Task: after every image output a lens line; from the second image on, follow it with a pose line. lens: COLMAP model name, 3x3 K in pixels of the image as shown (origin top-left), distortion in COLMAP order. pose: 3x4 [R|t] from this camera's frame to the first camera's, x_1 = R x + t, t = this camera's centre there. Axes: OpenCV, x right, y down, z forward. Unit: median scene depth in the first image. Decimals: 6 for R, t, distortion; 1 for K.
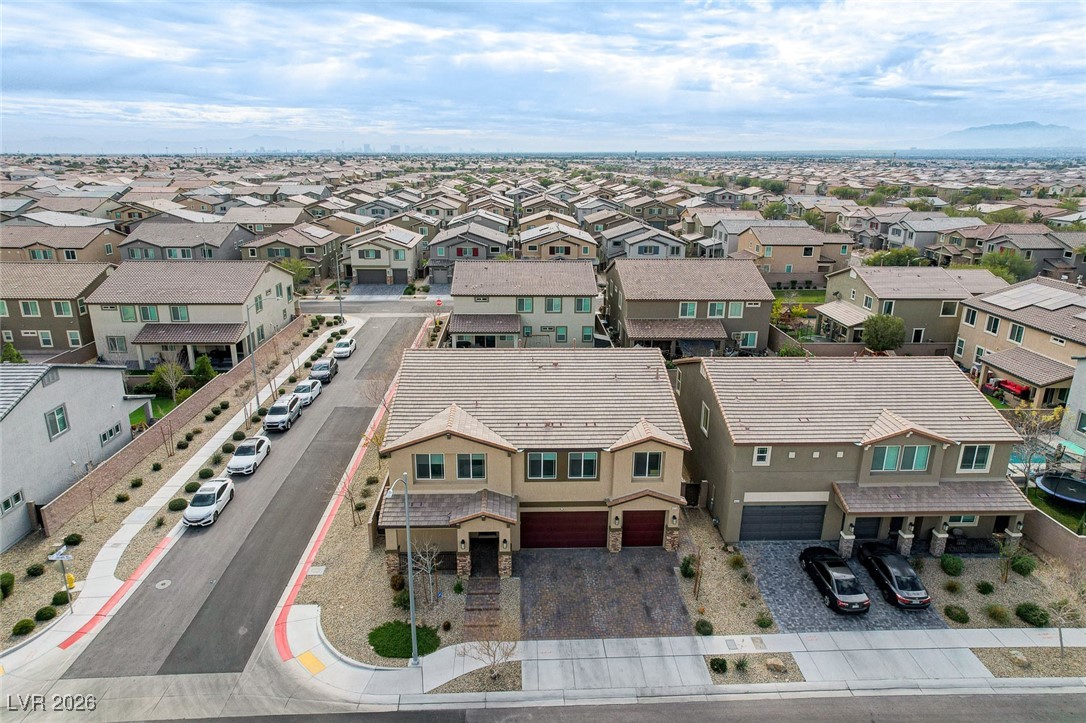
lens RADIAL K [[680.8, 0, 548.0], [0, 680.8, 378.7], [0, 0, 1]] dist [-0.029766, 0.032578]
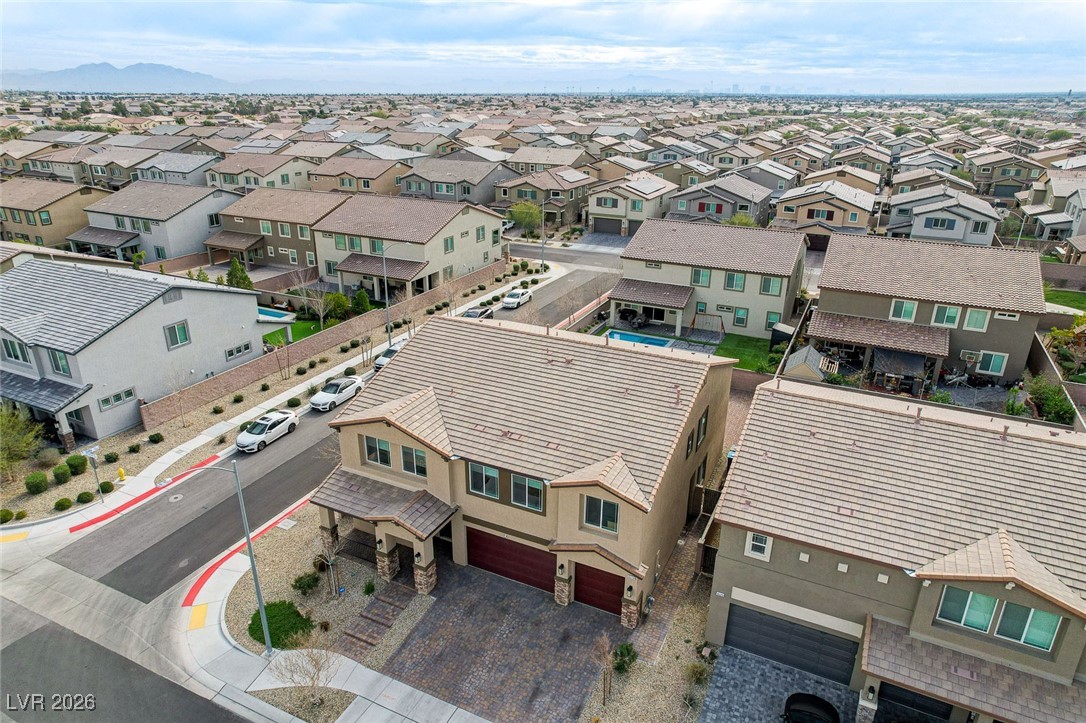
lens RADIAL K [[680.8, 0, 548.0], [0, 680.8, 378.7], [0, 0, 1]] dist [-0.029766, 0.032578]
pose [[0.878586, 0.186504, -0.439663, 0.210875], [-0.152063, 0.981929, 0.112662, -0.053141], [0.452729, -0.032126, 0.891069, 0.151227]]
